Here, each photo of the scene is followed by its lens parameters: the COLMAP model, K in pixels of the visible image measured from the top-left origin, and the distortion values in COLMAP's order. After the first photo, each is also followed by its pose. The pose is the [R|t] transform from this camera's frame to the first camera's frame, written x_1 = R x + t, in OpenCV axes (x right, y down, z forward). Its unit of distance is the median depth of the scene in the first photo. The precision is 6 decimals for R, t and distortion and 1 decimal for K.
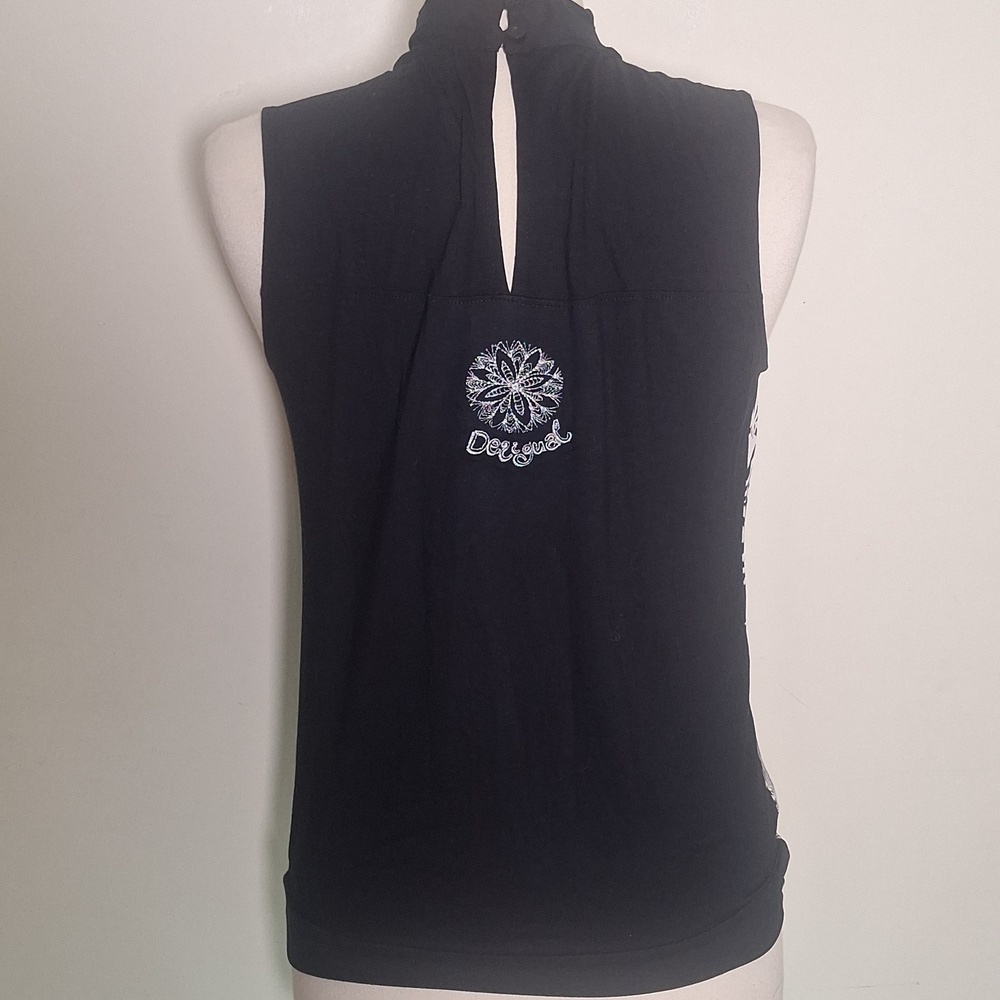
lens RADIAL K [[1490.4, 0, 499.4], [0, 1490.4, 502.7], [0, 0, 1]] dist [0.122931, 0.000000]
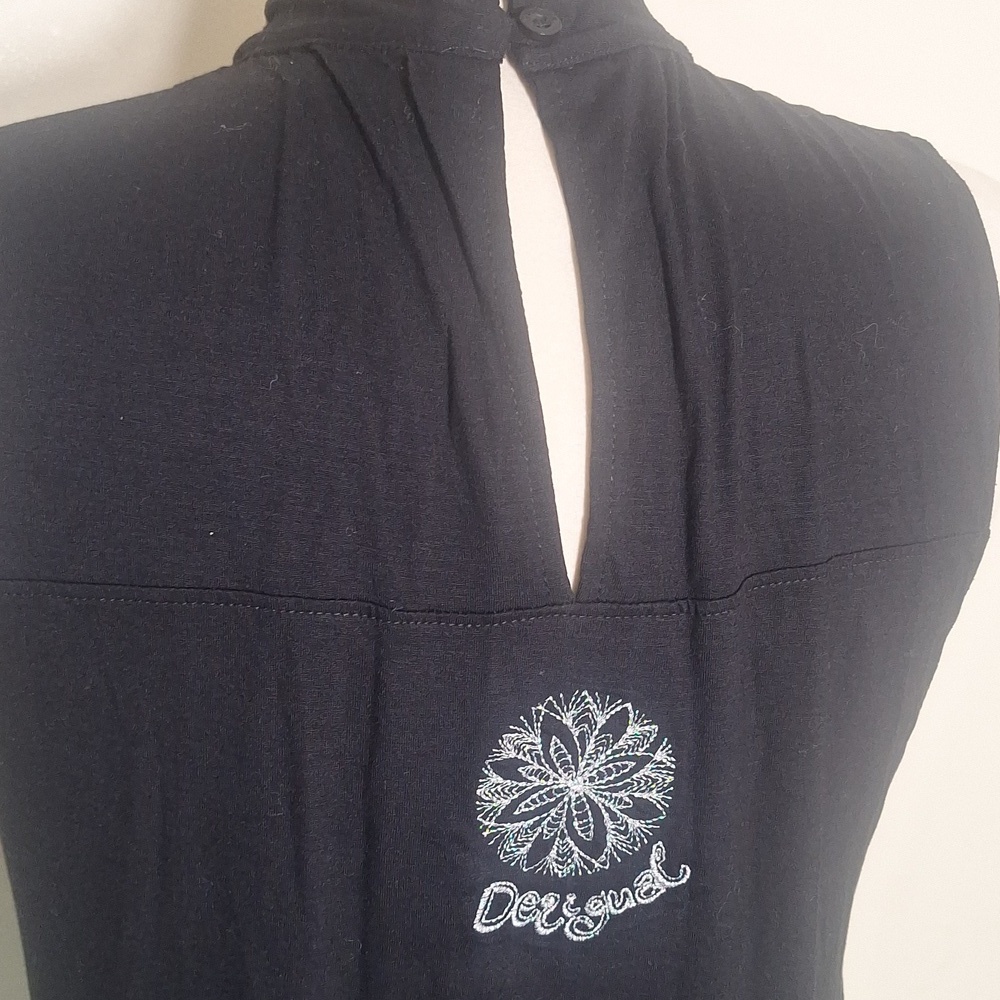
lens RADIAL K [[1490.4, 0, 502.4], [0, 1490.4, 496.0], [0, 0, 1]] dist [0.122931, 0.000000]
pose [[0.950481, -0.057859, 0.305350, -0.147624], [0.038992, 0.996955, 0.067536, -0.199019], [-0.308327, -0.052285, 0.949842, 0.570224]]
